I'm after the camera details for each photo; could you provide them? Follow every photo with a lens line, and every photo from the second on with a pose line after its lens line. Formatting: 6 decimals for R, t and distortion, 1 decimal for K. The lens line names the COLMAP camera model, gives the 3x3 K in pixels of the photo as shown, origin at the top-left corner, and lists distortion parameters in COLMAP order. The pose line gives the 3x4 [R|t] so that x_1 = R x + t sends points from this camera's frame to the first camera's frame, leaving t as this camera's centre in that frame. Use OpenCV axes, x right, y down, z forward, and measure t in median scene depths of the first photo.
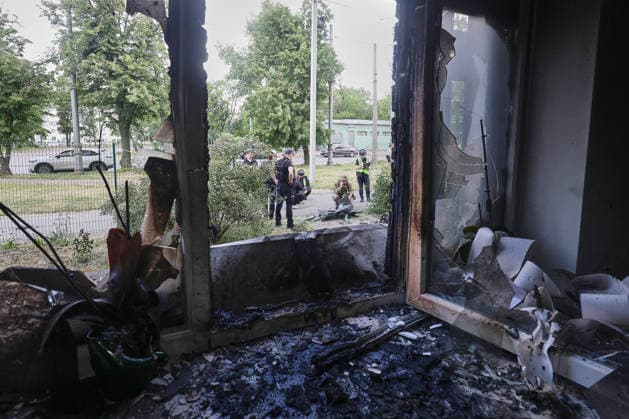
lens RADIAL K [[463.5, 0, 314.0], [0, 463.5, 225.0], [0, 0, 1]] dist [0.026949, 0.001038]
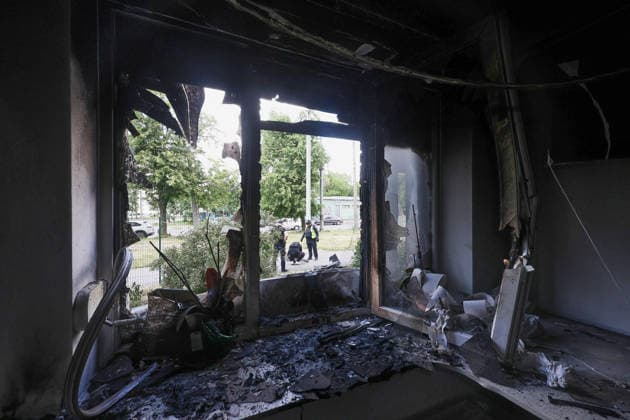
lens RADIAL K [[464.3, 0, 314.5], [0, 464.3, 225.5], [0, 0, 1]] dist [0.026949, 0.001038]
pose [[0.999572, -0.010568, 0.027275, -0.052357], [0.014220, 0.990413, -0.137402, 0.084010], [-0.025562, 0.137731, 0.990140, -0.726410]]
